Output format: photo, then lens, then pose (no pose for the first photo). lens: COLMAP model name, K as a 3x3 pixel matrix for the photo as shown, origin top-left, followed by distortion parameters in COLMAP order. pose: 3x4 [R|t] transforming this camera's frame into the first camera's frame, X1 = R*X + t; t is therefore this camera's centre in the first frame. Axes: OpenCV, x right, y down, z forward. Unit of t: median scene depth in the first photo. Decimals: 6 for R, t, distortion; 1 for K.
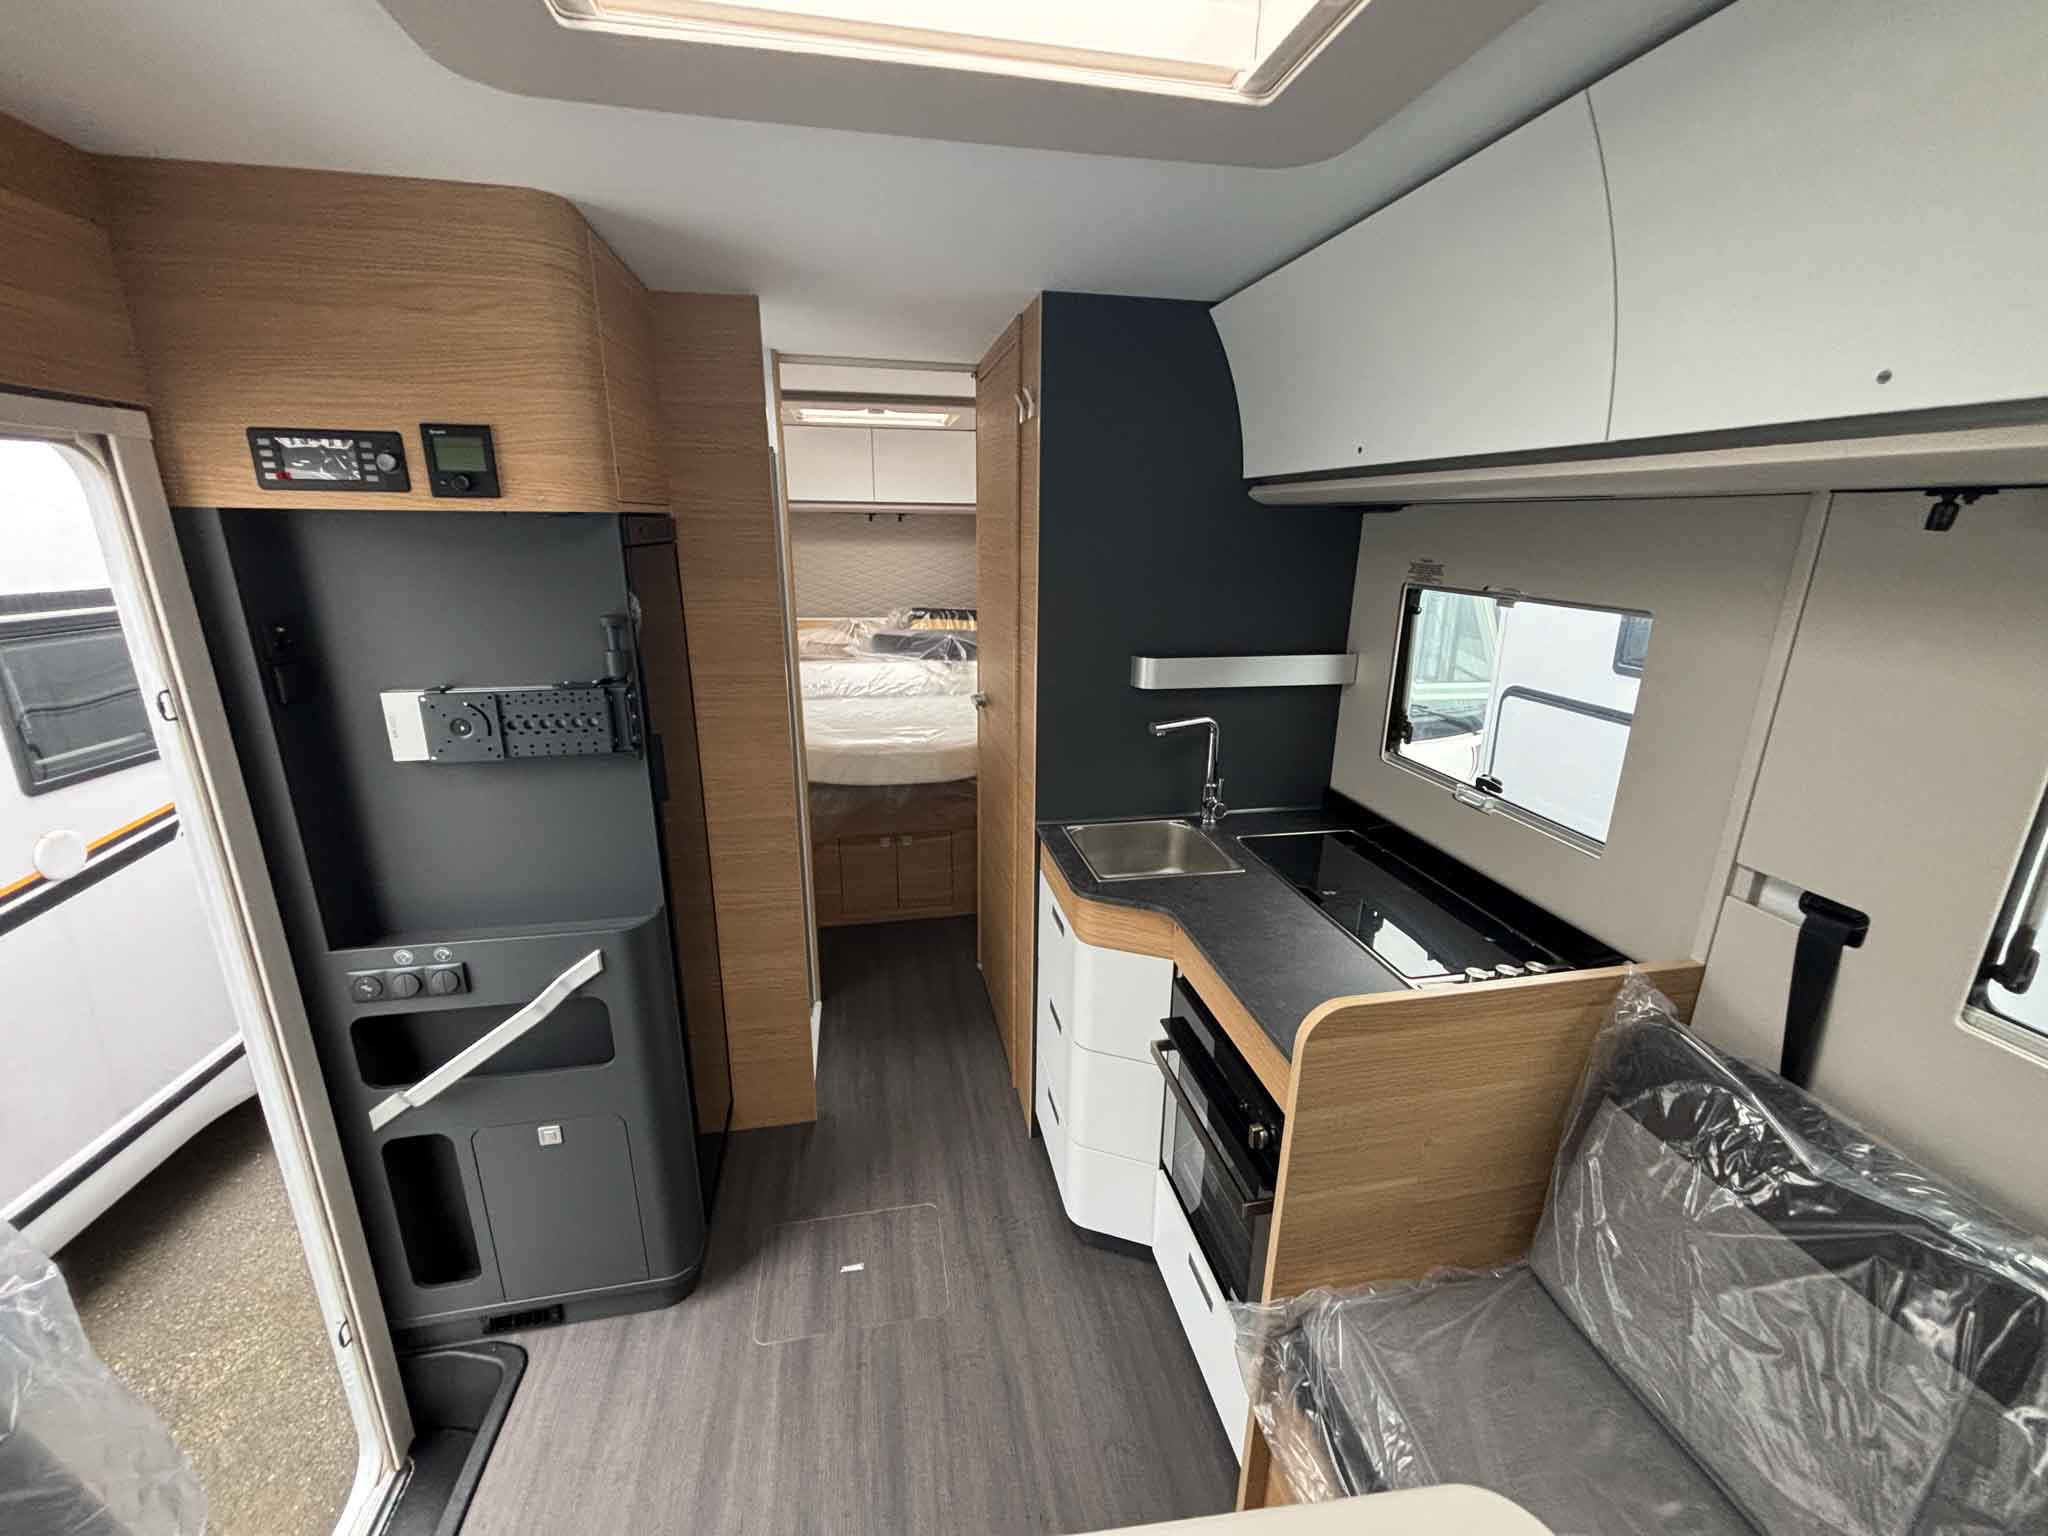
lens RADIAL K [[818.5, 0, 1021.1], [0, 818.5, 762.8], [0, 0, 1]] dist [0.001692, -0.000077]
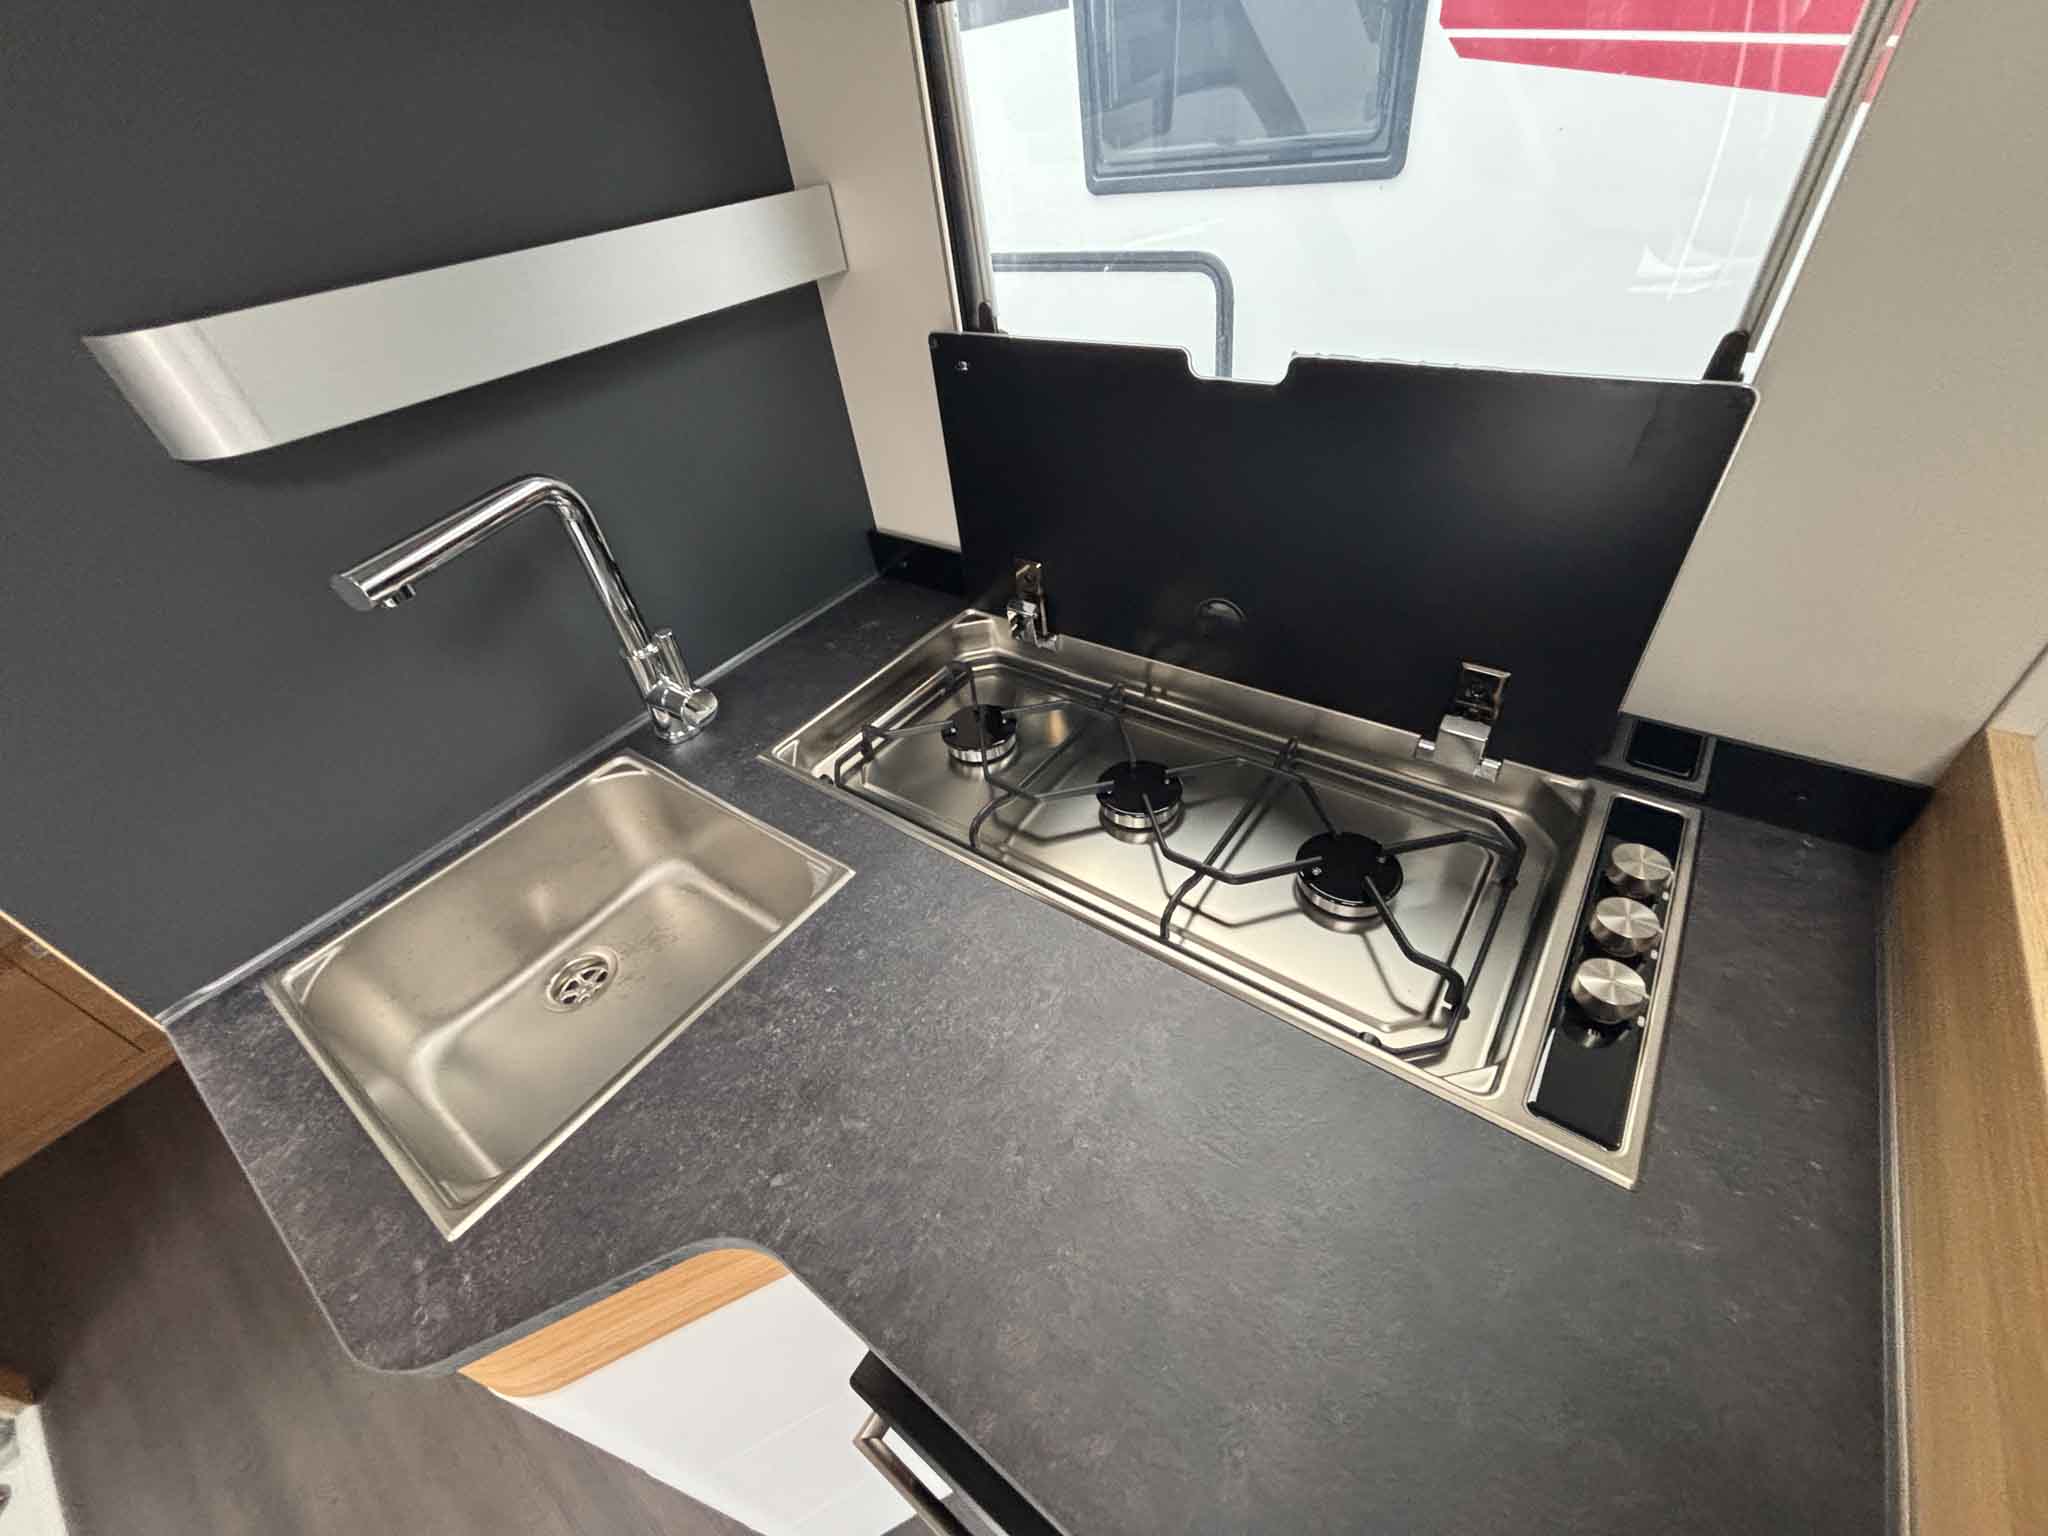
lens RADIAL K [[818.5, 0, 1023.7], [0, 818.5, 774.8], [0, 0, 1]] dist [0.001692, -0.000077]
pose [[0.731743, -0.510212, 0.451925, 0.153181], [0.304513, 0.837925, 0.452938, -0.041229], [-0.609774, -0.193818, 0.768512, 0.562828]]
